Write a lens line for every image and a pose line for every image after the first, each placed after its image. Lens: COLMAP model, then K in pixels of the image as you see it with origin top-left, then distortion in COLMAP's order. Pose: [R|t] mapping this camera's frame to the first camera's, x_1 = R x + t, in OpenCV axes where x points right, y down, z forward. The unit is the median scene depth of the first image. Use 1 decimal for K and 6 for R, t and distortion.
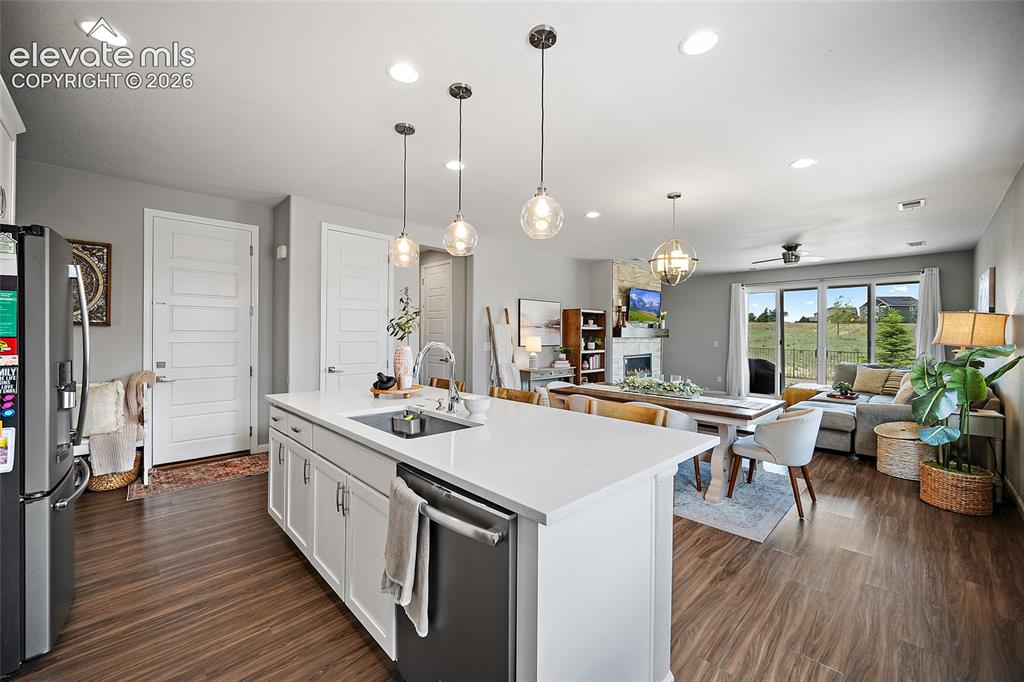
lens RADIAL K [[403.2, 0, 514.6], [0, 403.2, 337.1], [0, 0, 1]] dist [-0.004417, 0.001323]
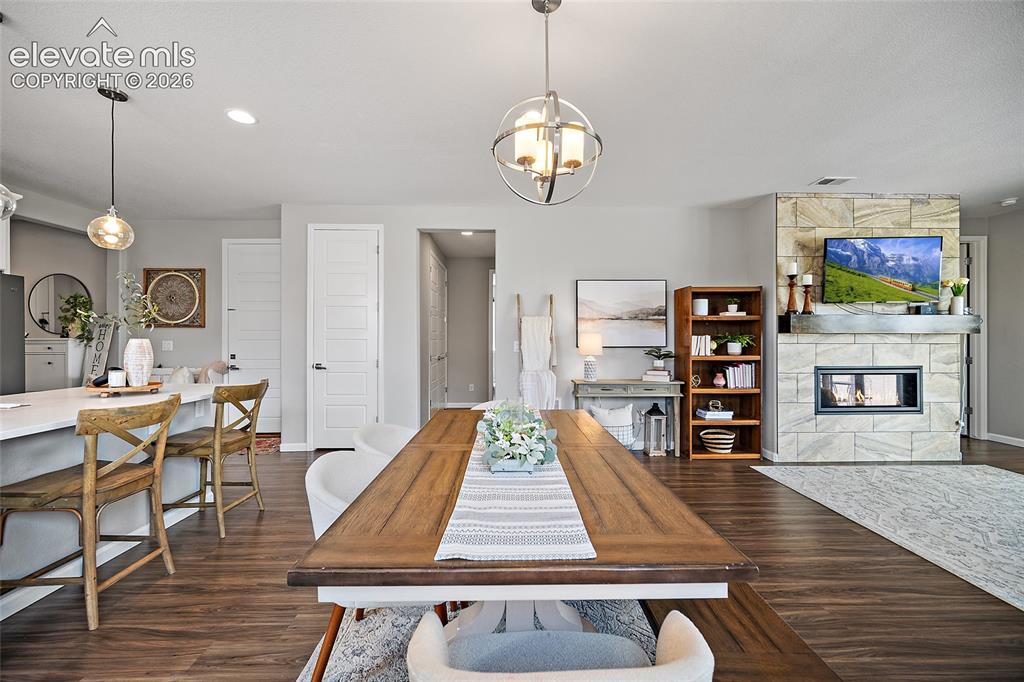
lens RADIAL K [[403.2, 0, 510.0], [0, 403.2, 347.5], [0, 0, 1]] dist [-0.004417, 0.001323]
pose [[0.725499, 0.008989, -0.688164, 0.361542], [0.002076, 0.999882, 0.015250, 0.011173], [0.688220, -0.012492, 0.725395, 0.352347]]
